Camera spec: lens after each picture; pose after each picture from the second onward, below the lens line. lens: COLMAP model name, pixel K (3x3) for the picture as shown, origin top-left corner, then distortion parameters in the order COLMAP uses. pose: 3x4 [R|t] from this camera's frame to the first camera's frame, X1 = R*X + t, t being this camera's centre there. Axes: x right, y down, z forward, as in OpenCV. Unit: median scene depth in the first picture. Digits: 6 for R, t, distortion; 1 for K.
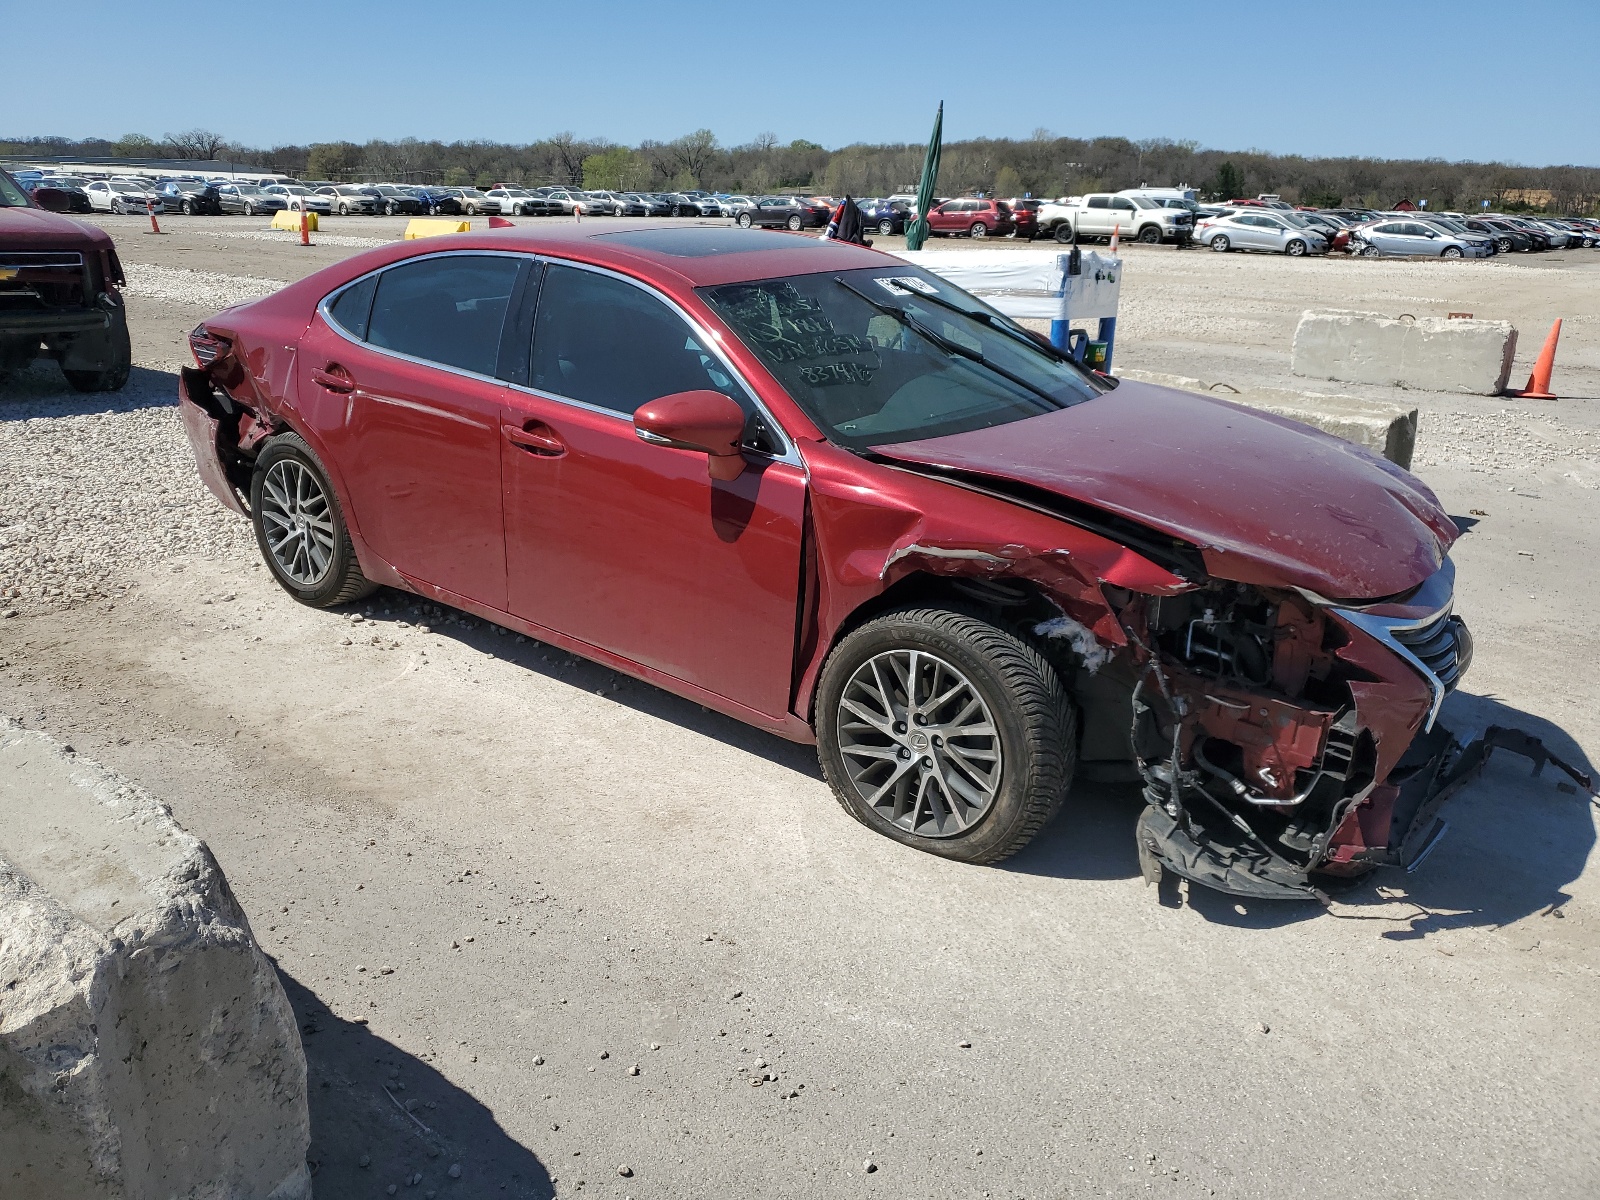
lens RADIAL K [[1316.2, 0, 800.0], [0, 1316.2, 600.0], [0, 0, 1]] dist [0.024841, 0.003445]
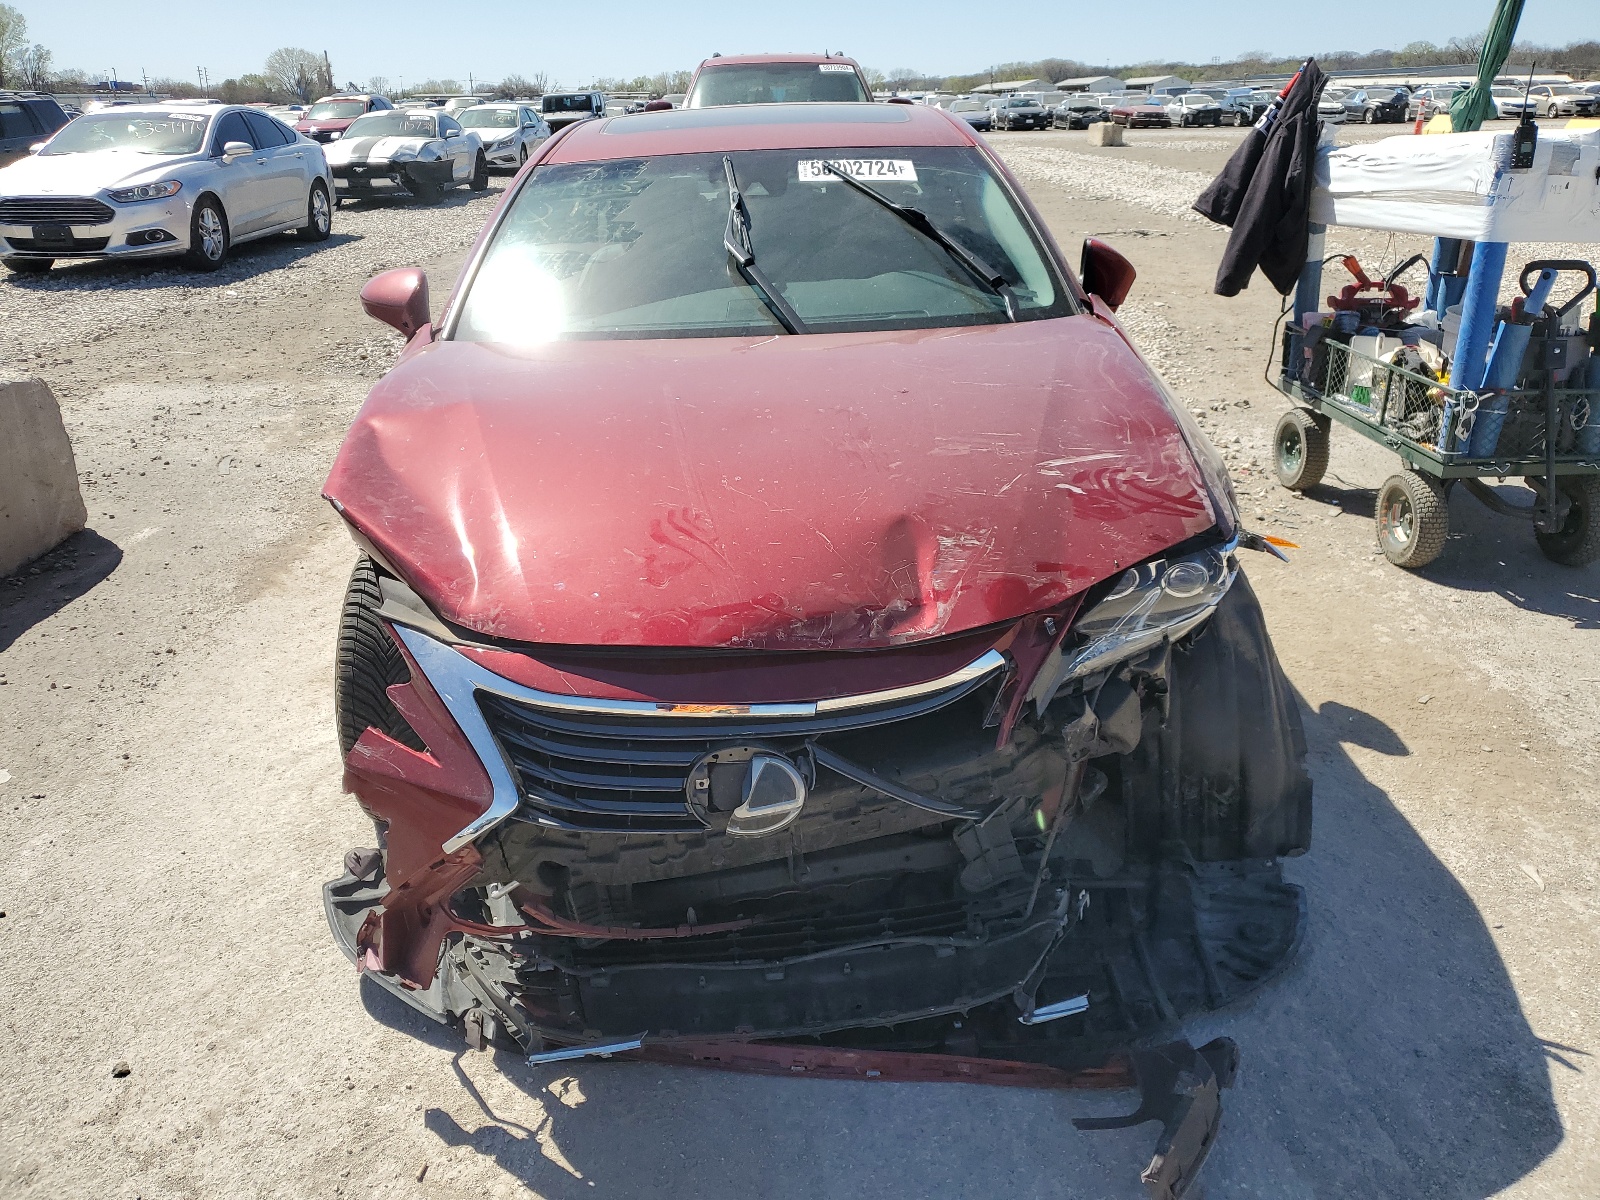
lens RADIAL K [[1316.2, 0, 800.0], [0, 1316.2, 600.0], [0, 0, 1]] dist [0.024841, 0.003445]
pose [[0.593195, 0.253438, -0.764126, 0.125846], [-0.208694, 0.965119, 0.158092, -0.019058], [0.777539, 0.065689, 0.625394, 0.086776]]
